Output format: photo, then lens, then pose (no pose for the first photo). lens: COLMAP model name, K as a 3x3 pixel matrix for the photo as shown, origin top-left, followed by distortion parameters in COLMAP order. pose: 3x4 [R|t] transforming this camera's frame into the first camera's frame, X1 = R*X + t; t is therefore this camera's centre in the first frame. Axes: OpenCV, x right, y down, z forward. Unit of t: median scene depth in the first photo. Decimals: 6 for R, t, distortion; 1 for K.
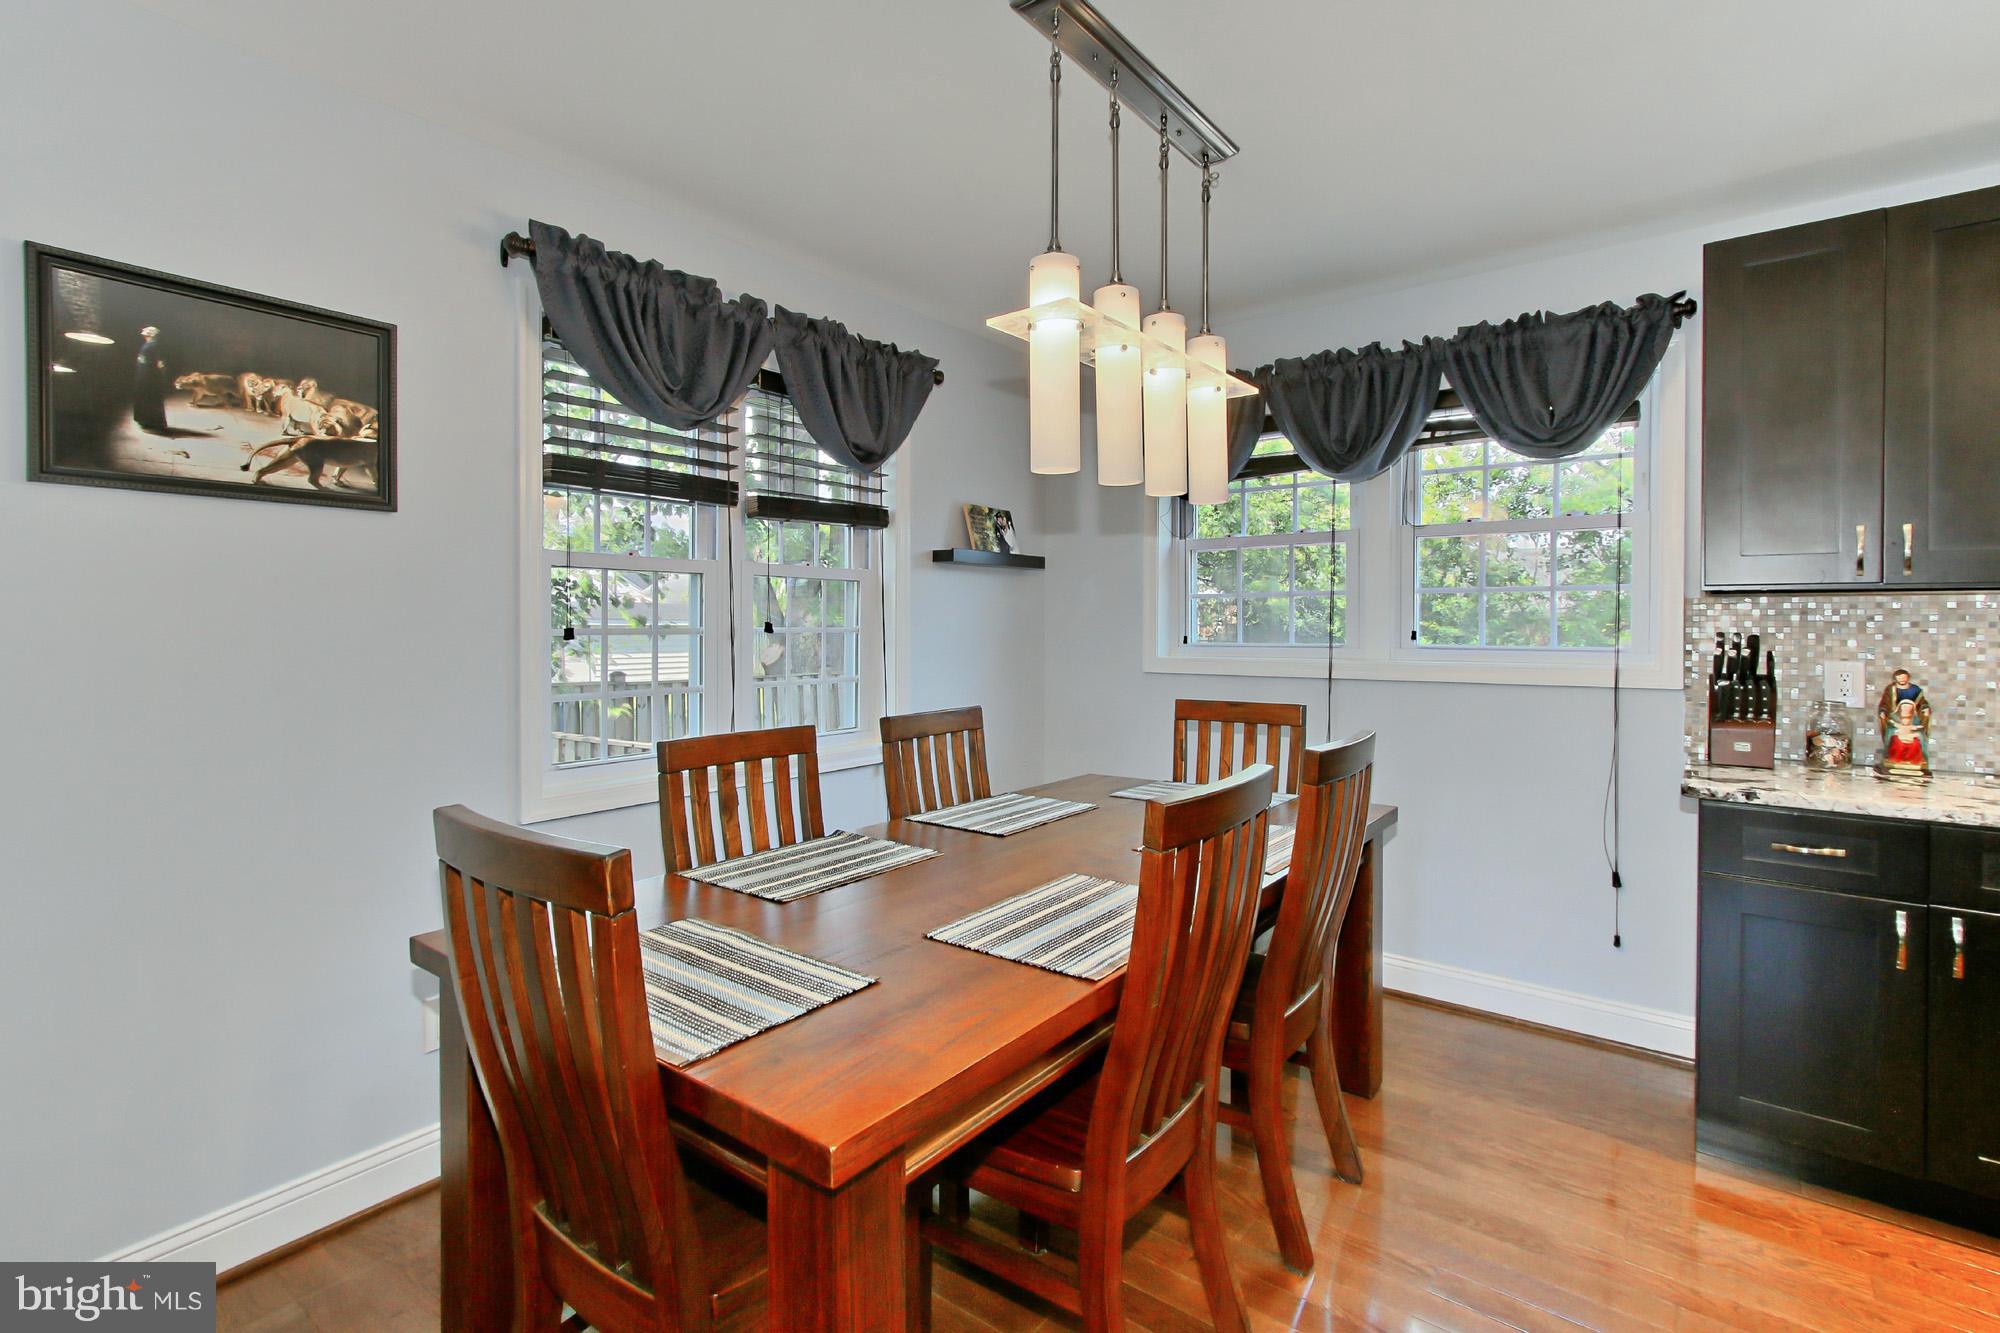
lens RADIAL K [[904.8, 0, 1008.8], [0, 904.8, 633.8], [0, 0, 1]] dist [-0.001190, 0.002178]
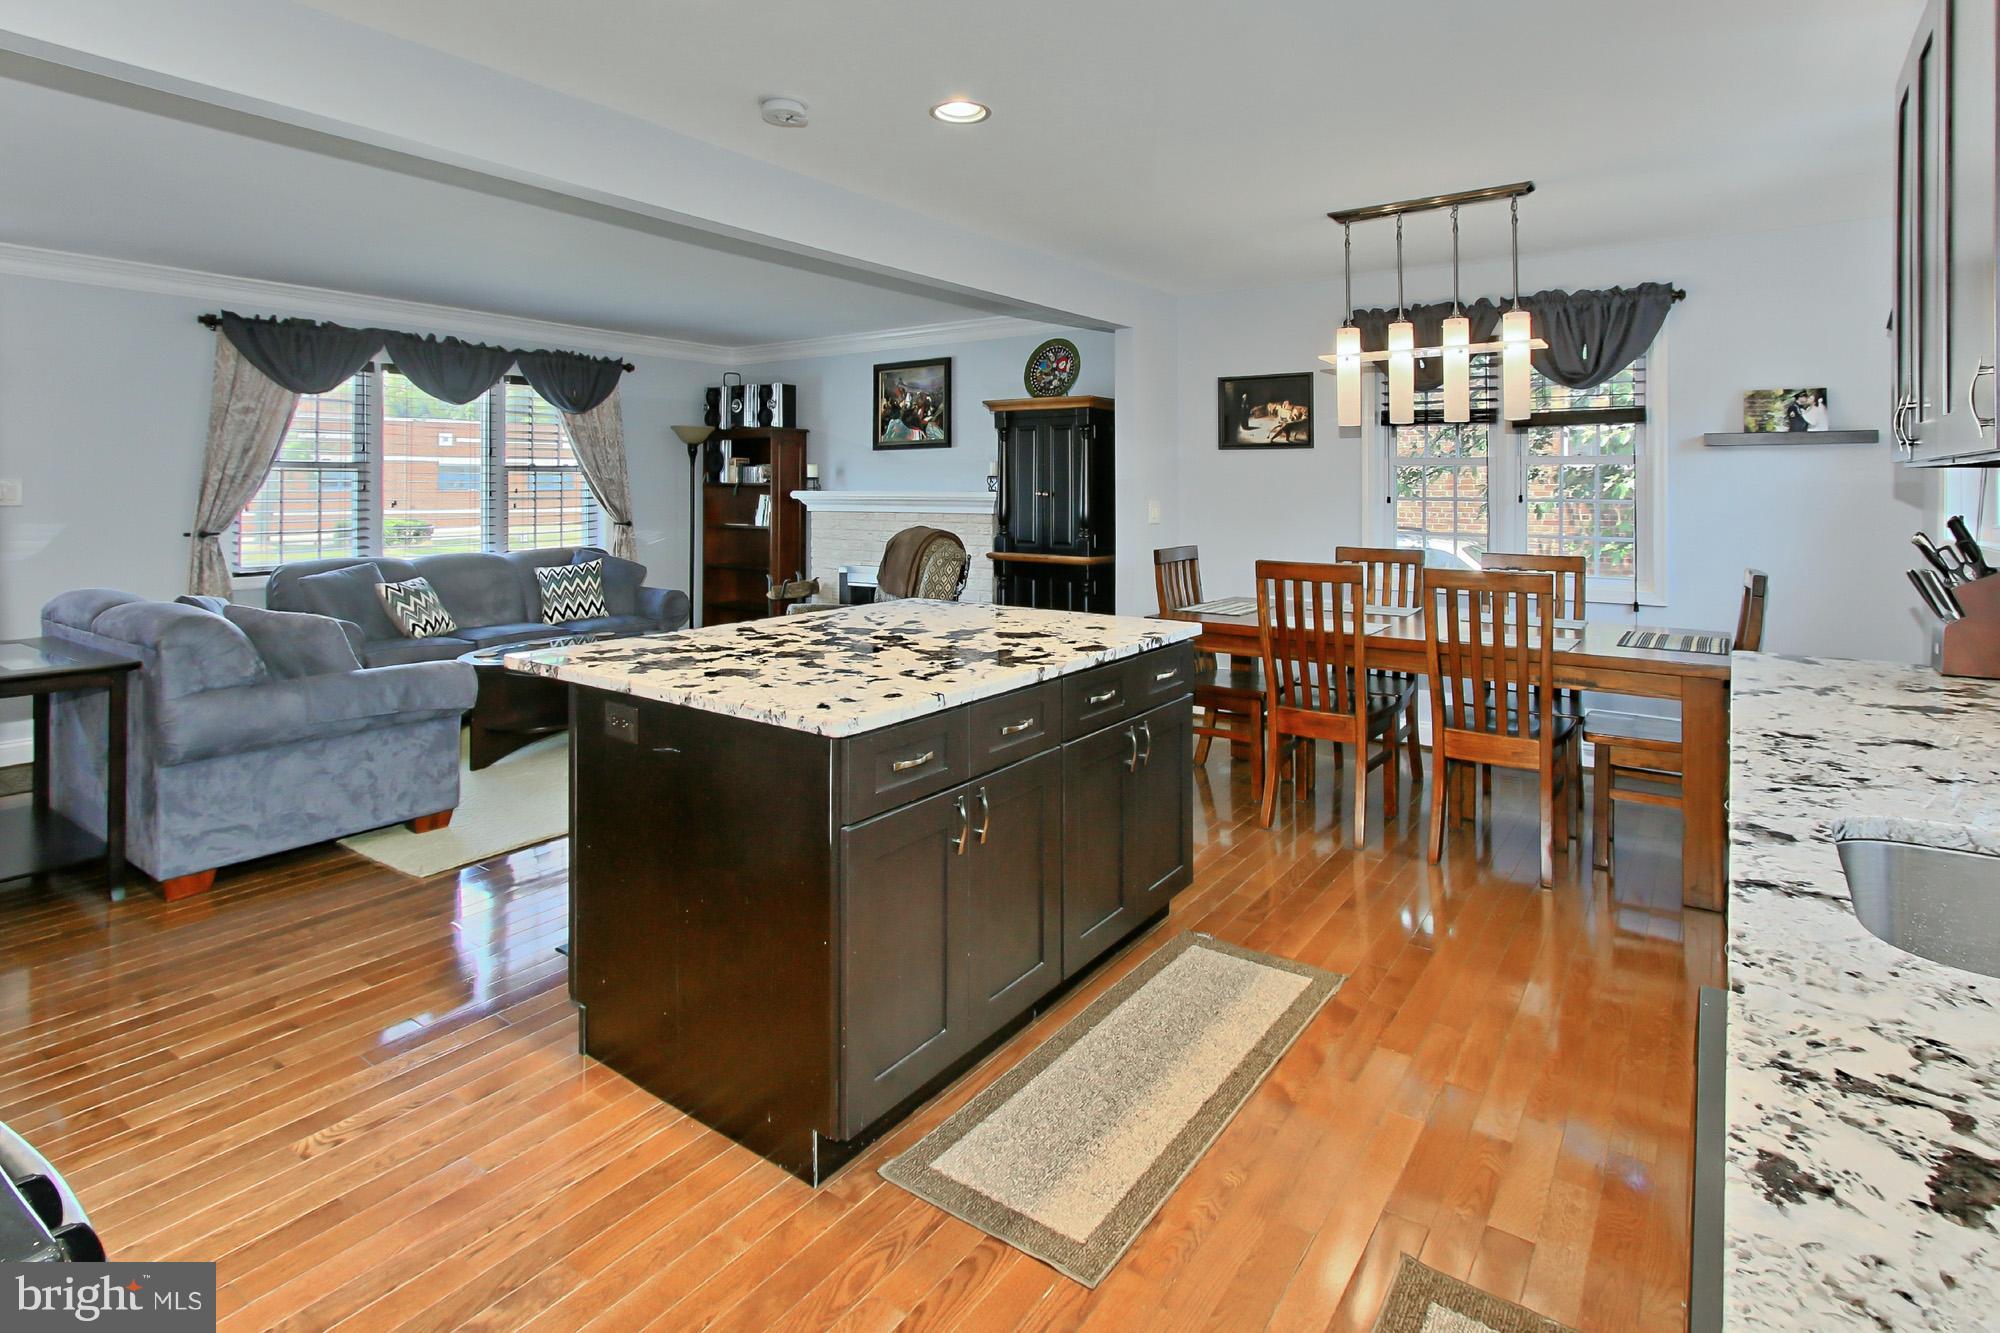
lens RADIAL K [[991.2, 0, 995.0], [0, 991.2, 493.9], [0, 0, 1]] dist [-0.003860, 0.003451]
pose [[0.021813, 0.009243, -0.999719, 1.766363], [-0.015869, 0.999834, 0.008898, -0.019705], [0.999636, 0.015671, 0.021956, 0.079282]]
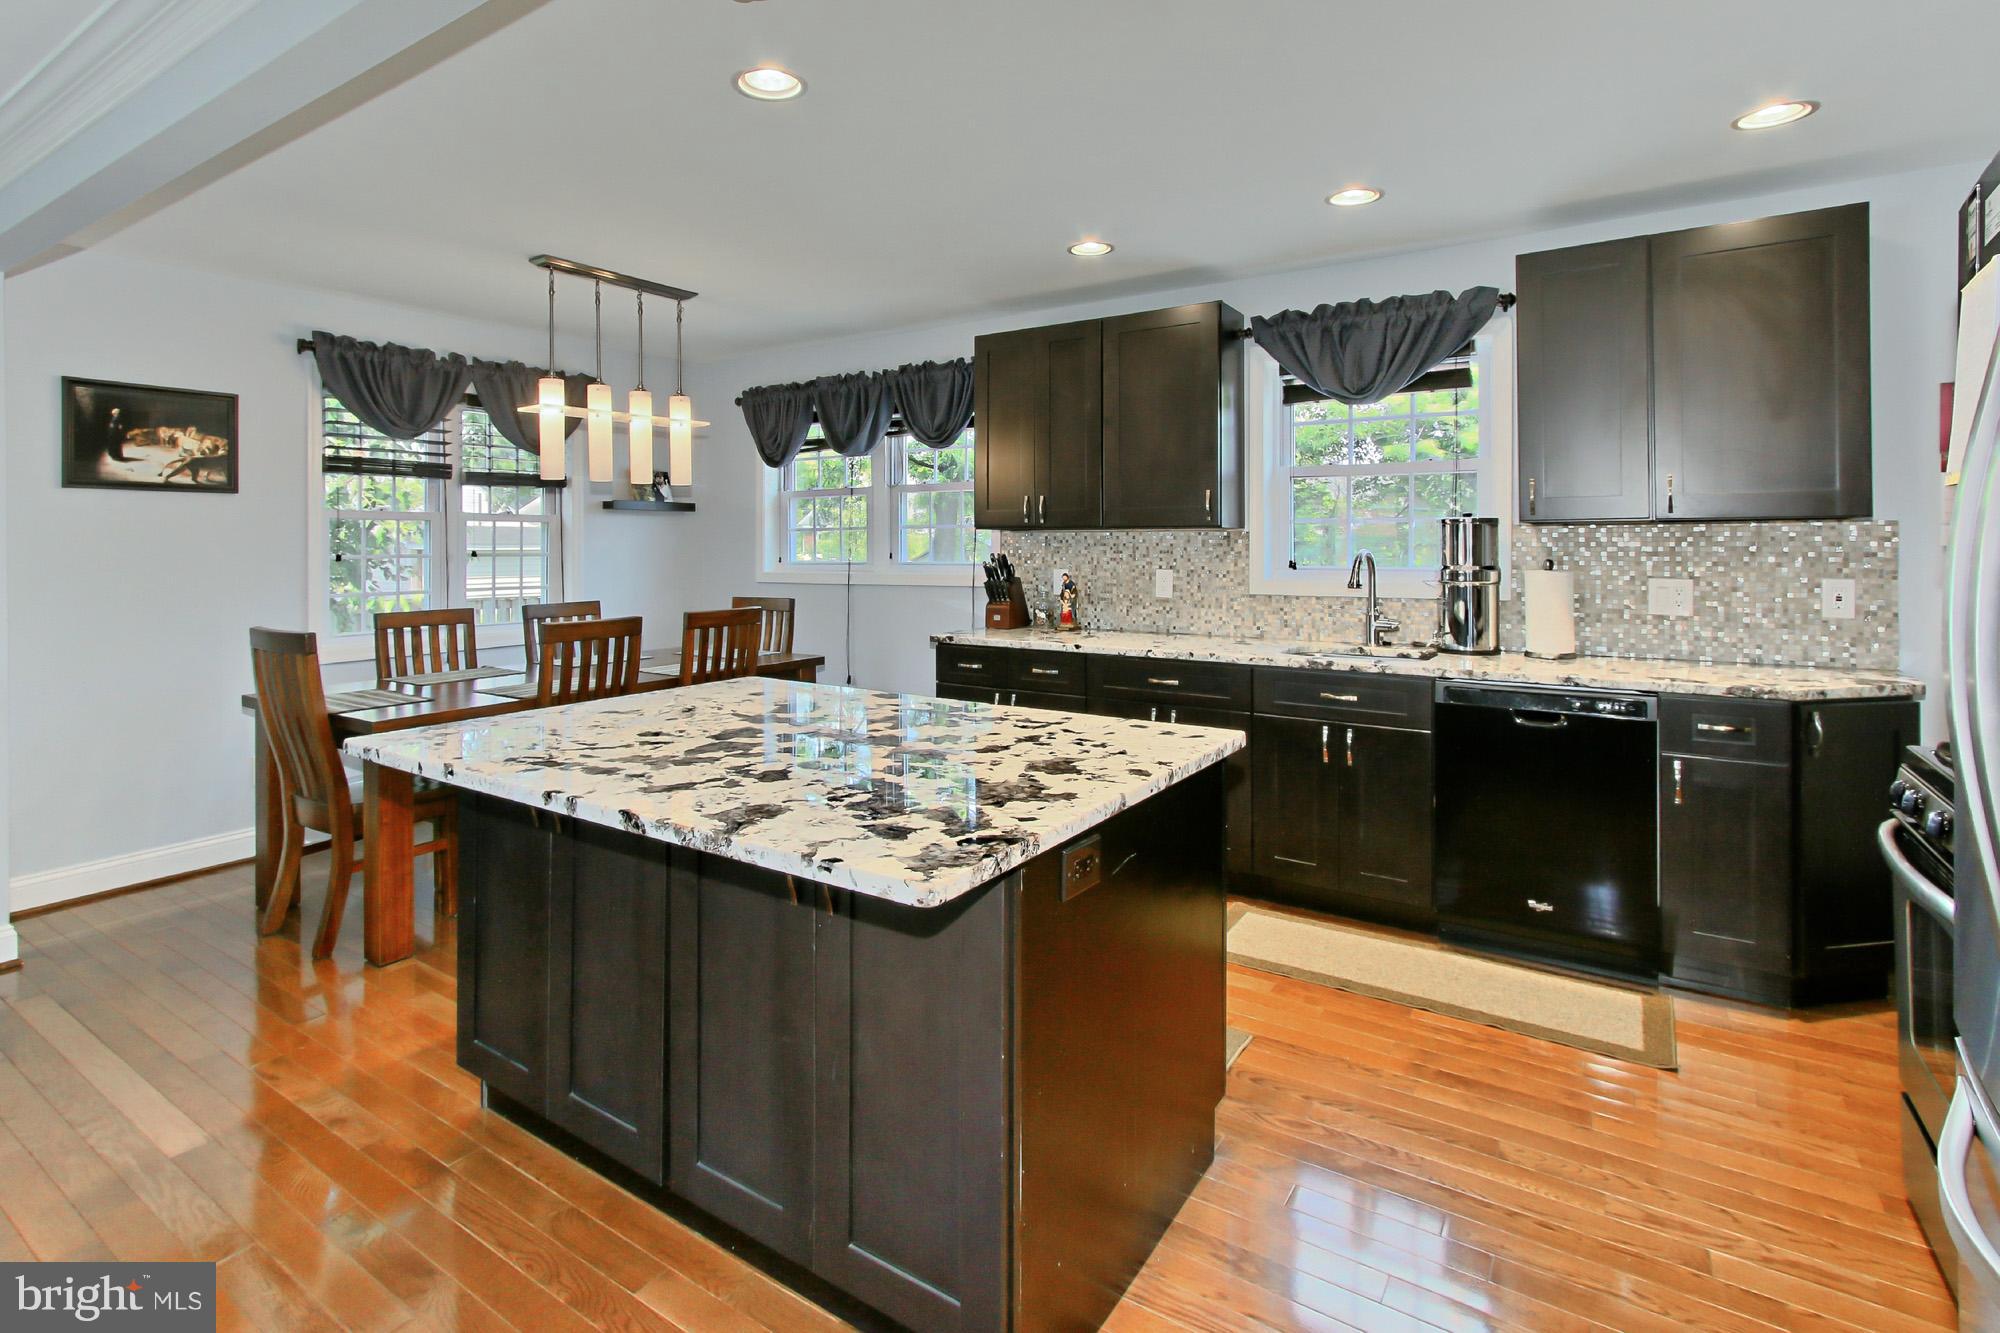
lens RADIAL K [[991.2, 0, 943.3], [0, 991.2, 543.4], [0, 0, 1]] dist [-0.003860, 0.003451]
pose [[0.999883, -0.005237, 0.014378, 0.681956], [0.005395, 0.999925, -0.010964, 0.000104], [-0.014319, 0.011040, 0.999837, -0.967471]]
